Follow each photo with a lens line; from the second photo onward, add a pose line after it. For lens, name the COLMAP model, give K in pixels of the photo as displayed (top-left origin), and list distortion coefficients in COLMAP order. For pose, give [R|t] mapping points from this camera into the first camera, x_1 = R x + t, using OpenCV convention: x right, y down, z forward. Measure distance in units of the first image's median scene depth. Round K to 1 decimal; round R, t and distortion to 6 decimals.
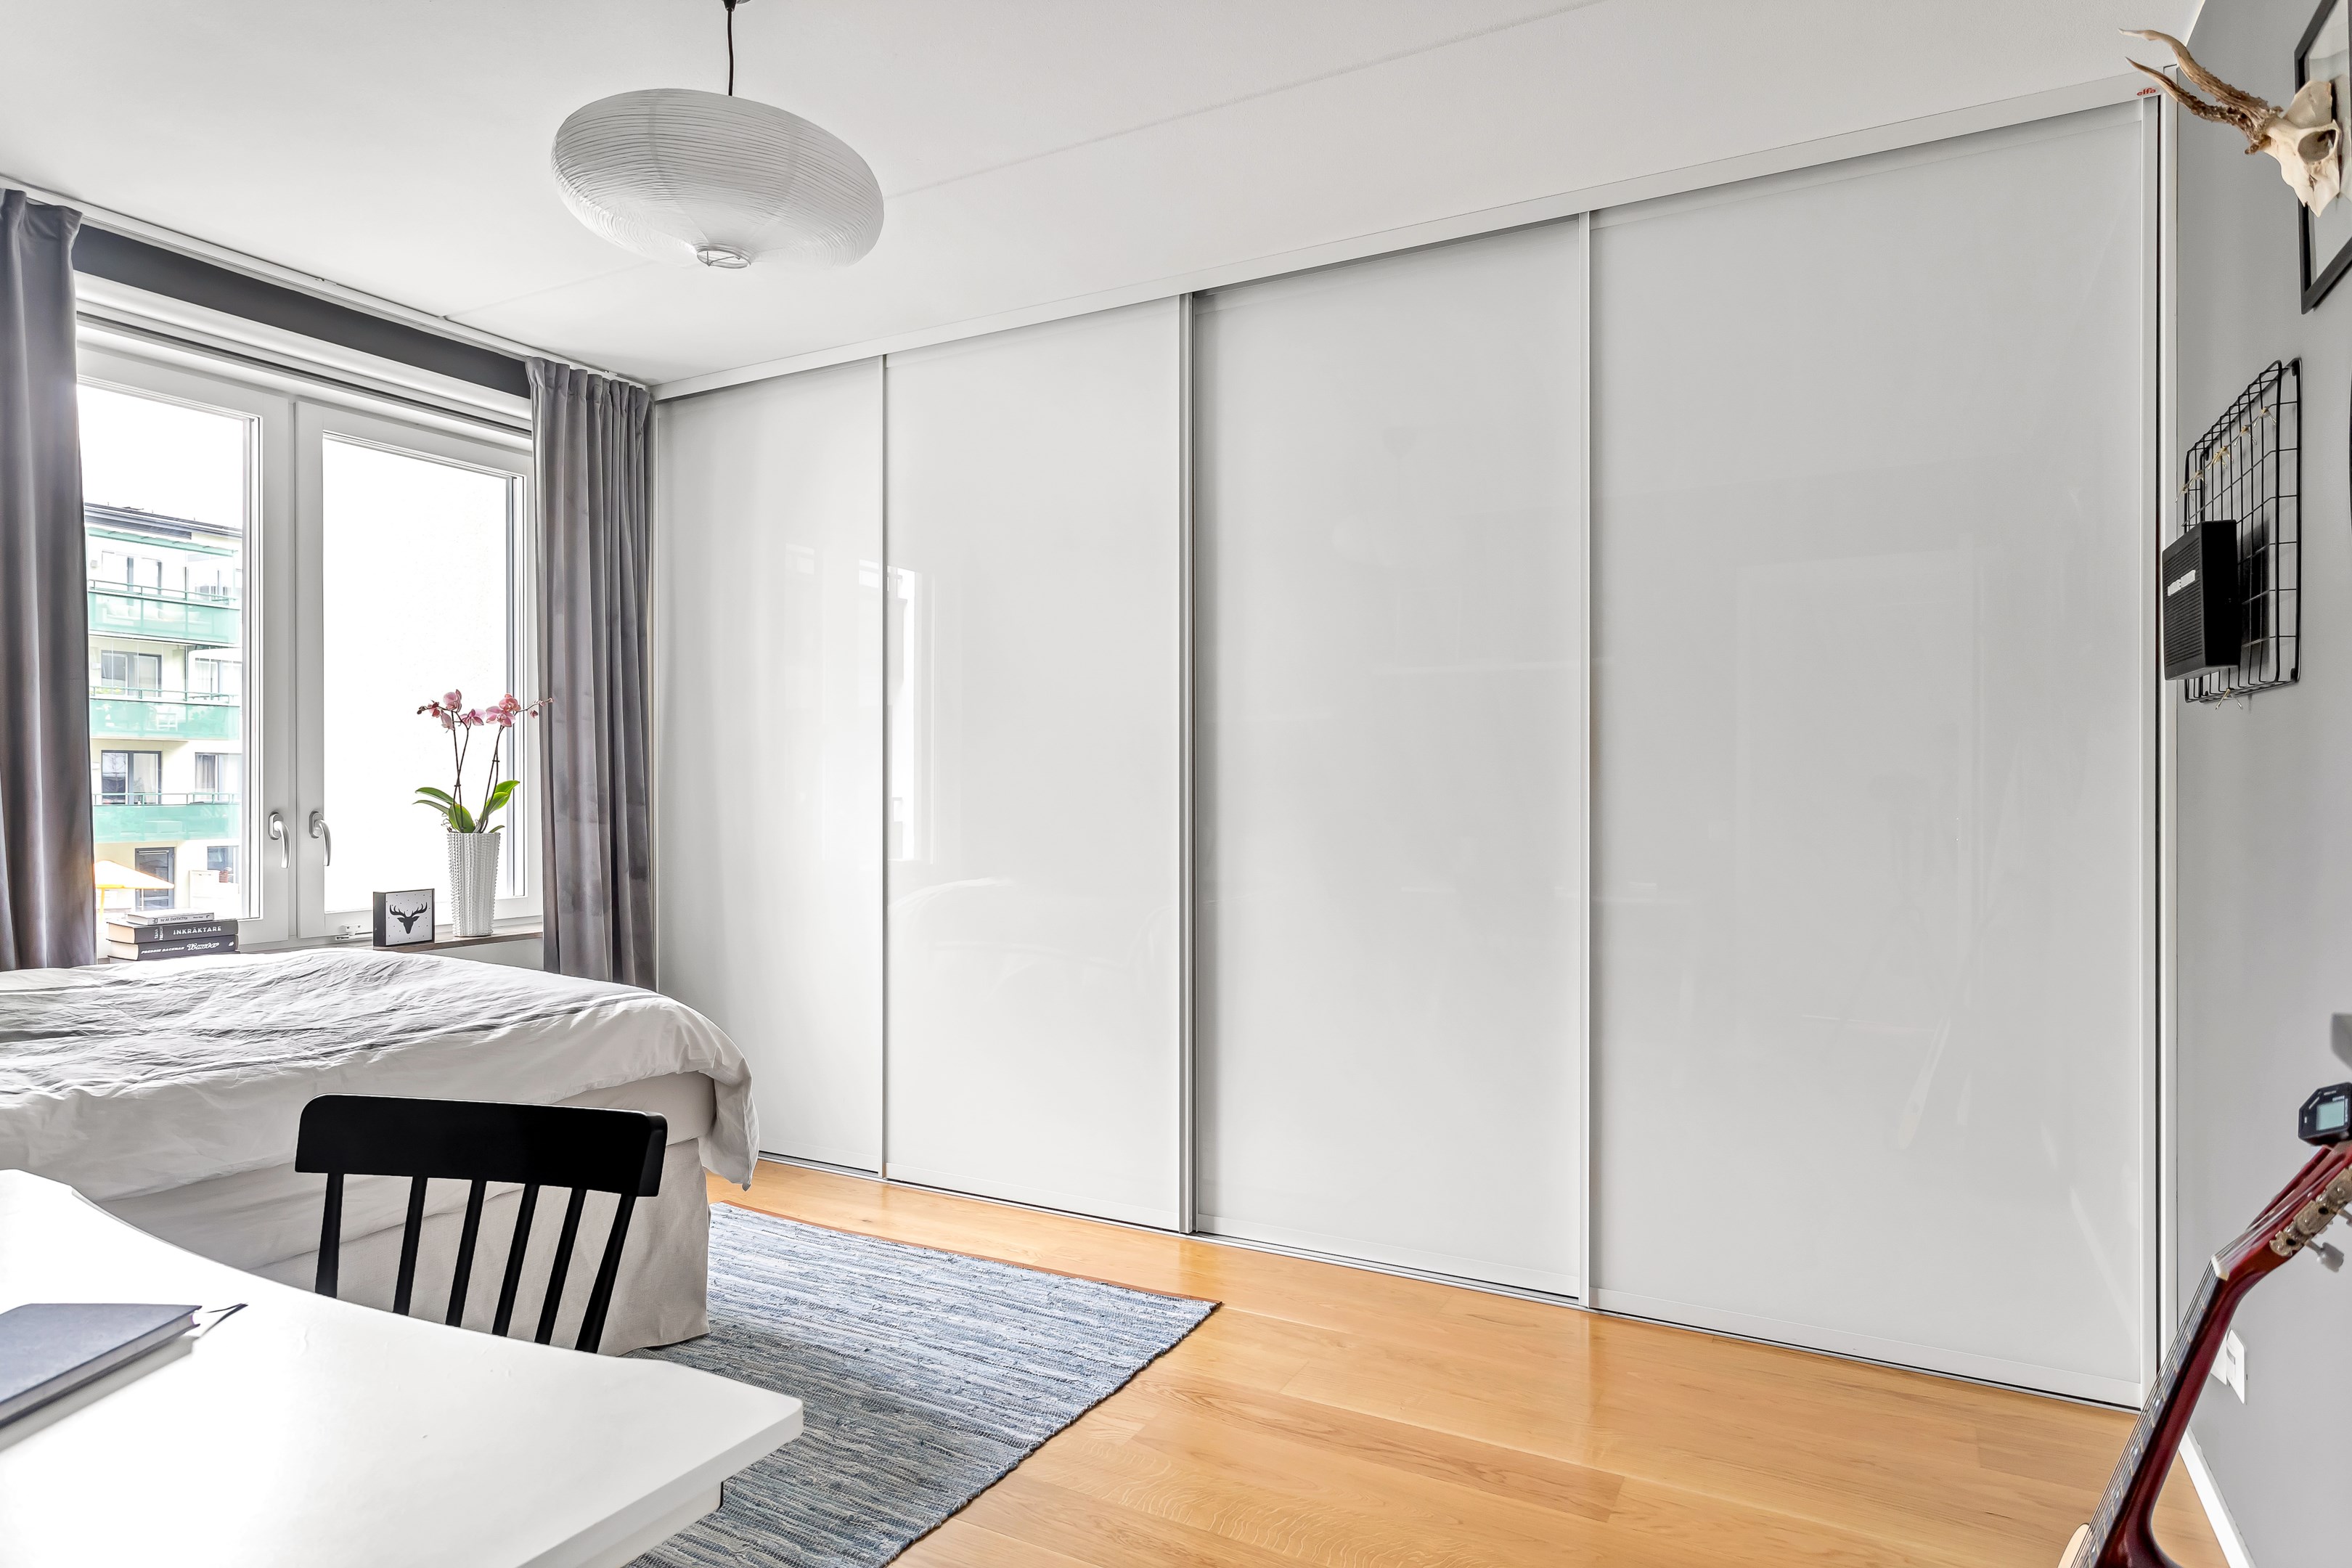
lens RADIAL K [[1341.5, 0, 1176.6], [0, 1341.5, 786.7], [0, 0, 1]] dist [-0.000115, 0.000302]
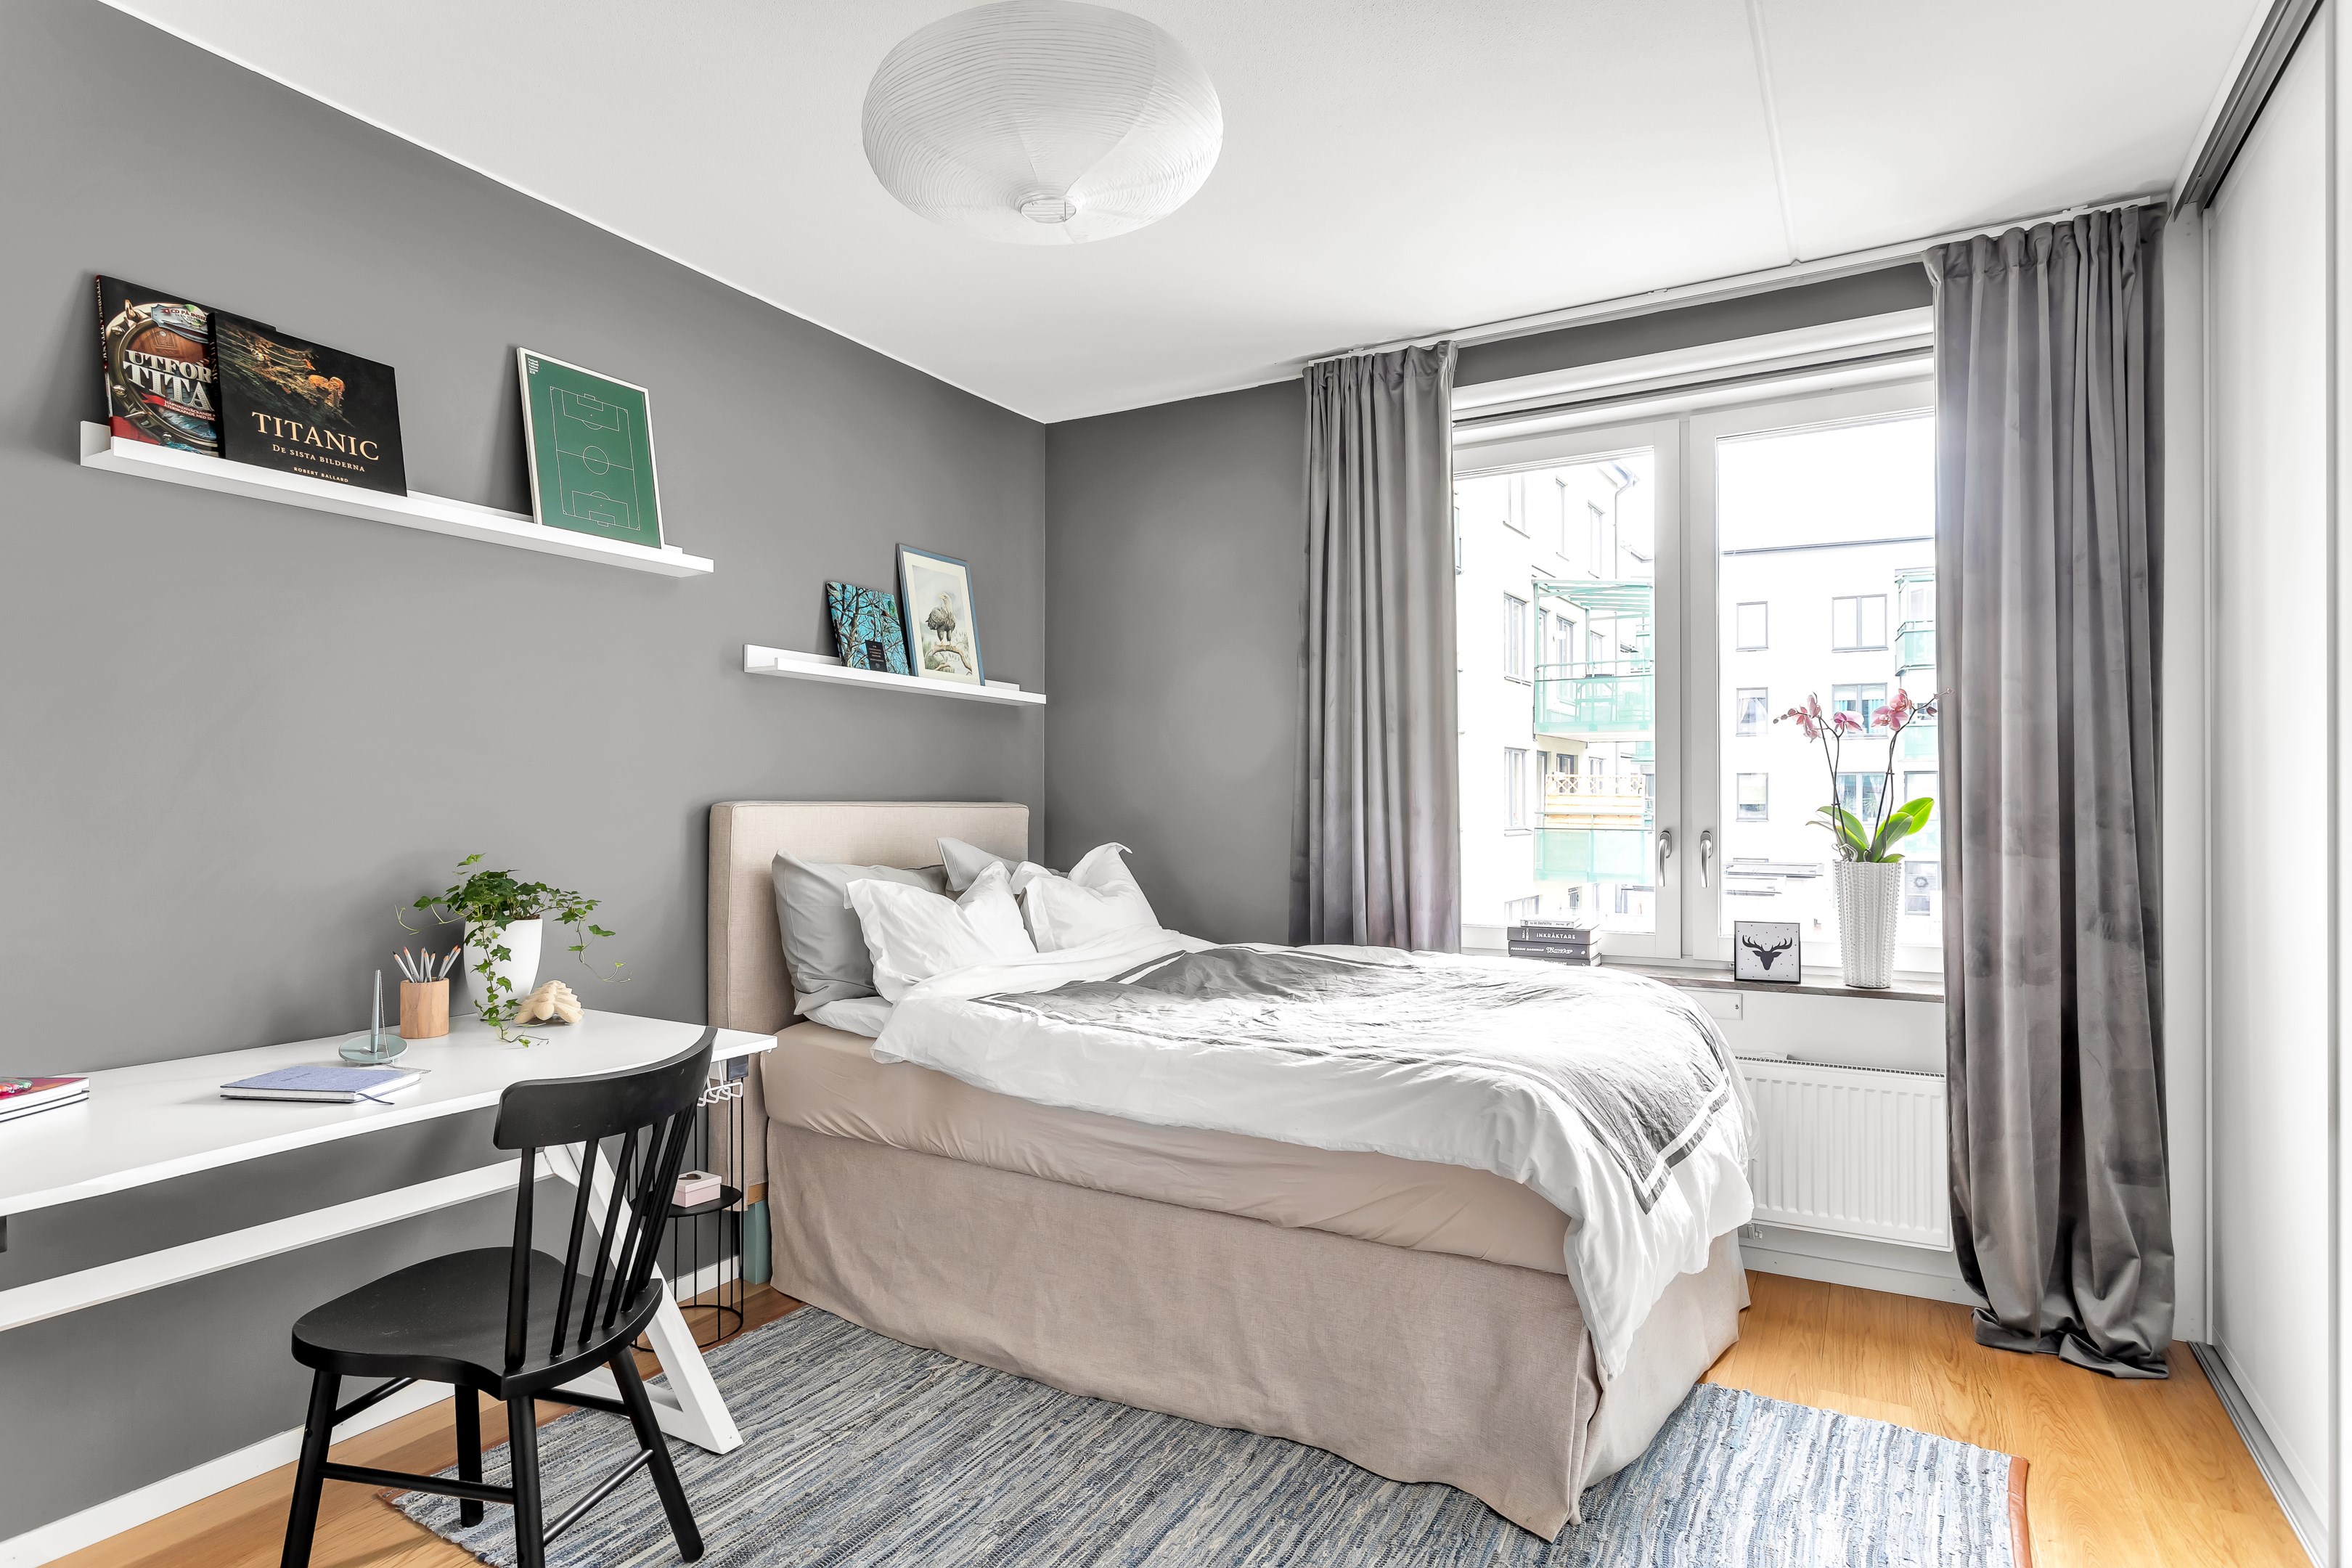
lens RADIAL K [[1217.3, 0, 1179.4], [0, 1217.3, 799.4], [0, 0, 1]] dist [0.001206, 0.000269]
pose [[-0.022424, -0.001250, -0.999748, 0.244114], [0.004800, 0.999988, -0.001358, -0.004973], [0.999737, -0.004829, -0.022418, 0.616352]]
